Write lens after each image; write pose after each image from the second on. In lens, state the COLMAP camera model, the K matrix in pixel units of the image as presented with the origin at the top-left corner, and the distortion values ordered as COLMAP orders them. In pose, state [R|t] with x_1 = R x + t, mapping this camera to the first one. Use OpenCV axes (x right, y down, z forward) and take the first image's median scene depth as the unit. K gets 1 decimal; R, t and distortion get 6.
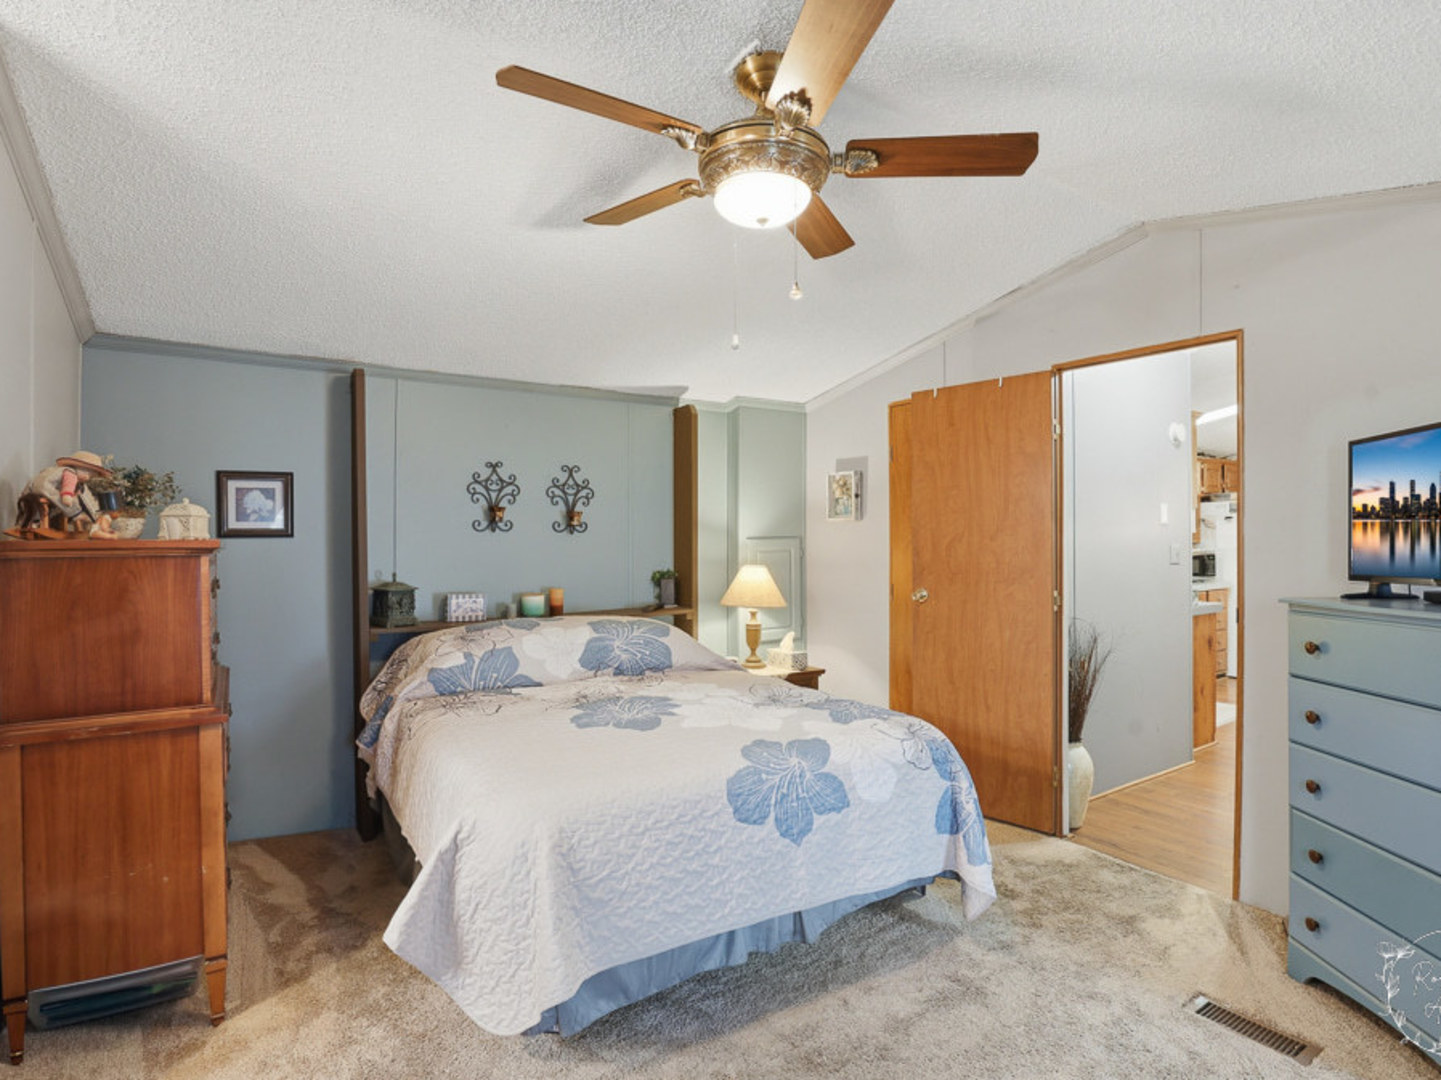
lens RADIAL K [[776.2, 0, 719.3], [0, 776.2, 538.3], [0, 0, 1]] dist [-0.037131, 0.006352]
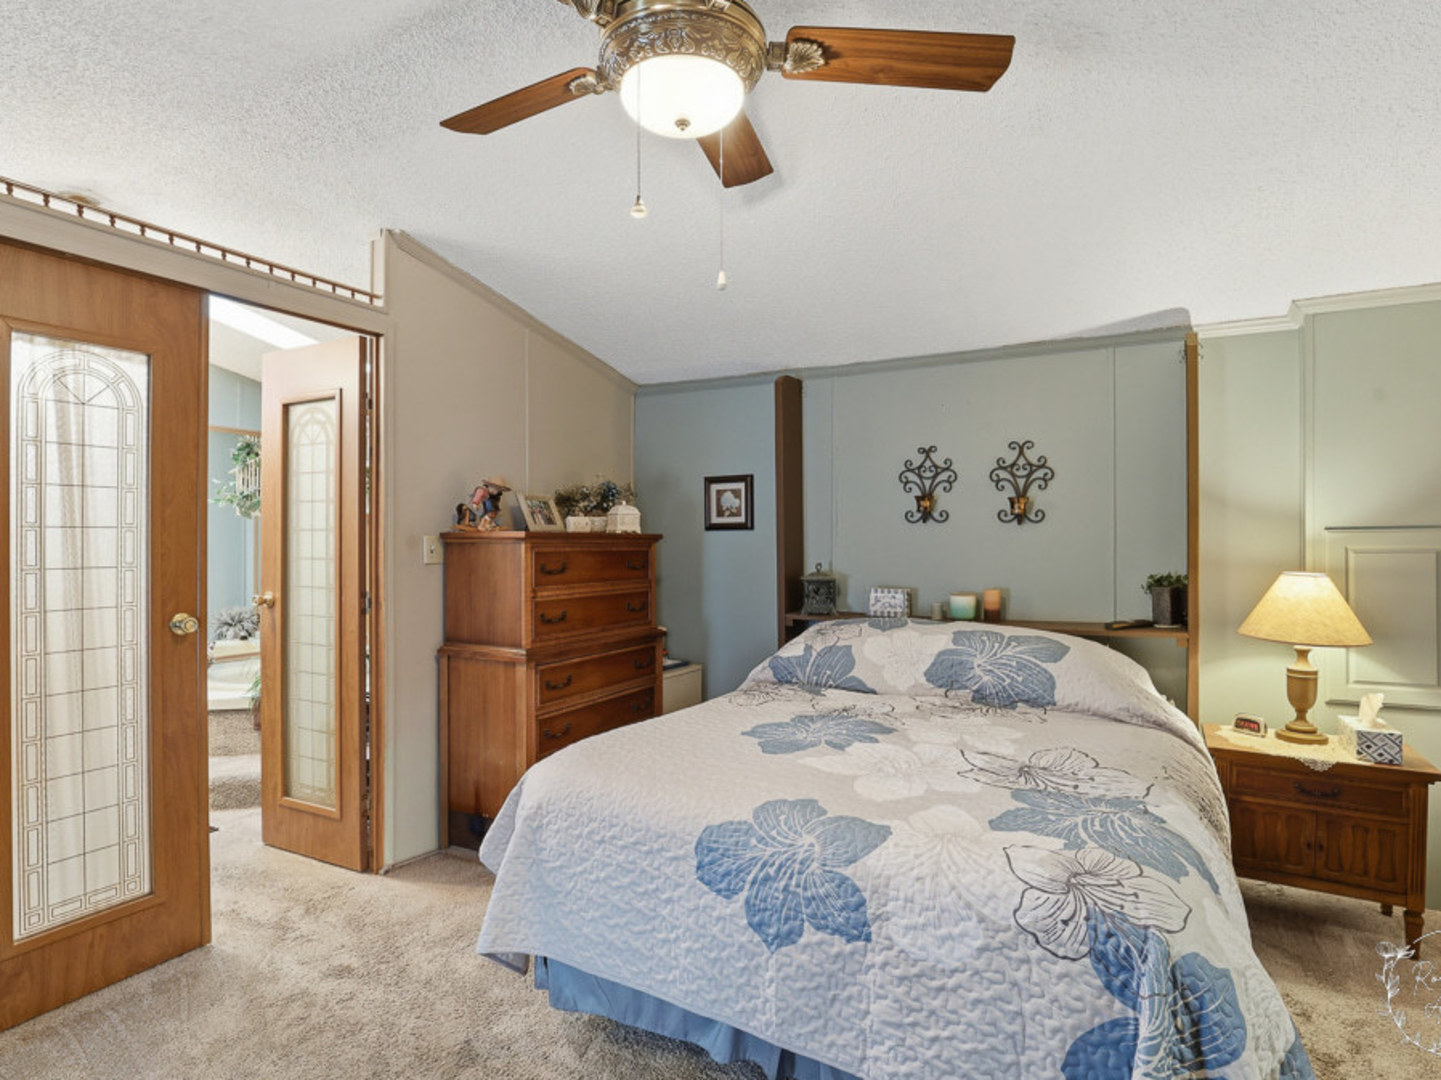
lens RADIAL K [[776.2, 0, 719.8], [0, 776.2, 541.2], [0, 0, 1]] dist [-0.037131, 0.006352]
pose [[0.462008, 0.009278, -0.886827, 0.465215], [0.001596, 0.999935, 0.011292, 0.002615], [0.886874, -0.006632, 0.461963, 0.406916]]
